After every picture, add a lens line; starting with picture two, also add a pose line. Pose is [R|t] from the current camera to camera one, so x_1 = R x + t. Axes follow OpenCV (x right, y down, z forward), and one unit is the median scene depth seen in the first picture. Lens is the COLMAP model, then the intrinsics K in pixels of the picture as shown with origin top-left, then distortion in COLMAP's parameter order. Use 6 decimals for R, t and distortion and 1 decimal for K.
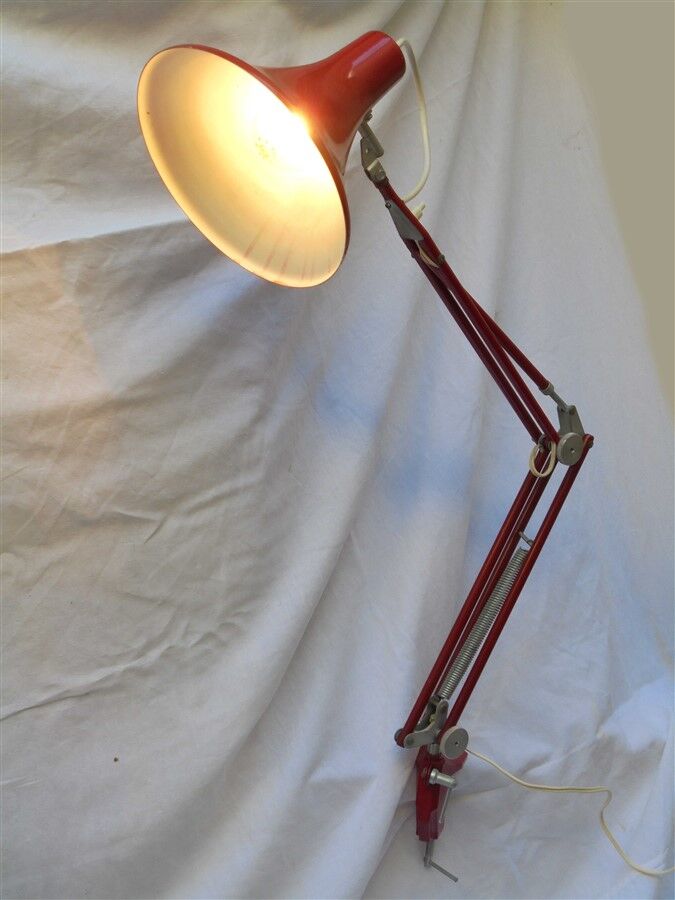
lens RADIAL K [[1479.1, 0, 337.1], [0, 1479.1, 449.9], [0, 0, 1]] dist [0.017253, 0.000000]
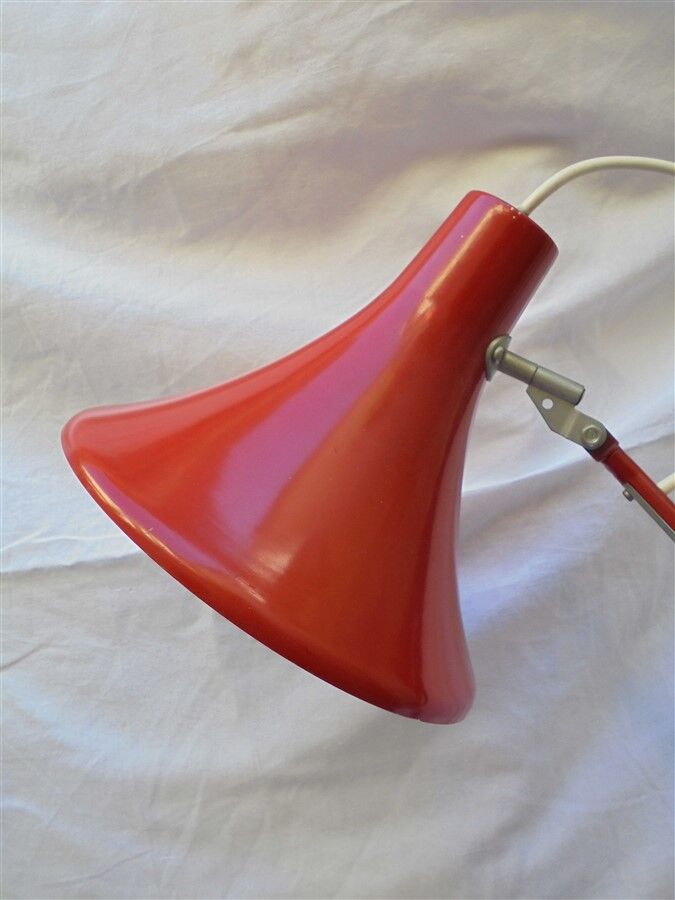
lens RADIAL K [[933.6, 0, 338.4], [0, 933.6, 448.5], [0, 0, 1]] dist [-0.076998, 0.000000]
pose [[0.780496, -0.009922, -0.625082, 0.138339], [-0.077097, 0.990714, -0.111992, -0.136519], [0.620389, 0.135601, 0.772483, 0.678566]]
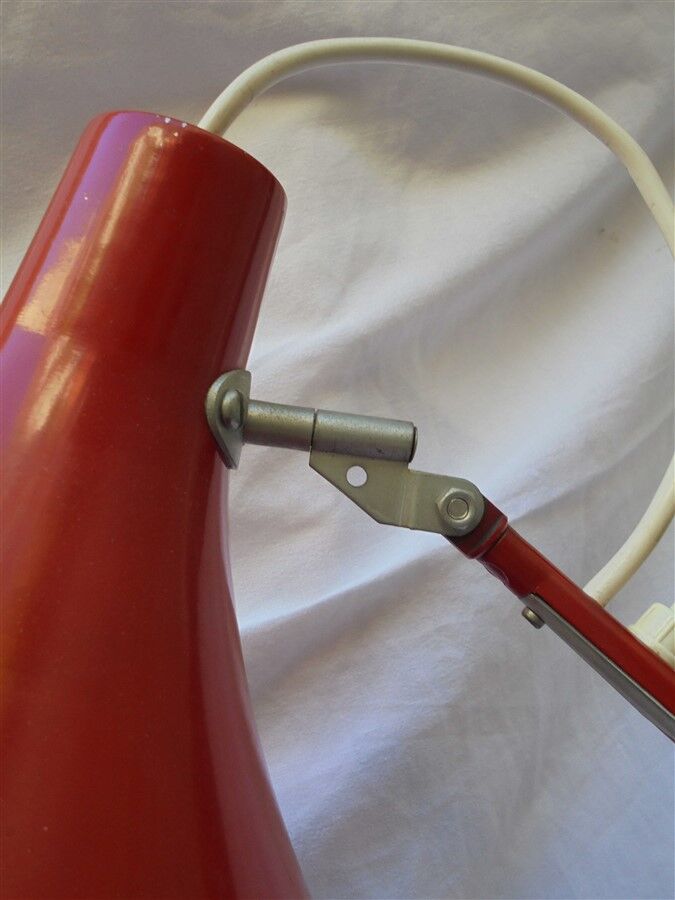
lens RADIAL K [[933.6, 0, 340.9], [0, 933.6, 448.1], [0, 0, 1]] dist [-0.076998, 0.000000]
pose [[0.891554, -0.145824, -0.428796, 0.066502], [0.045388, 0.970751, -0.235758, -0.154559], [0.450634, 0.190729, 0.872096, 0.813633]]
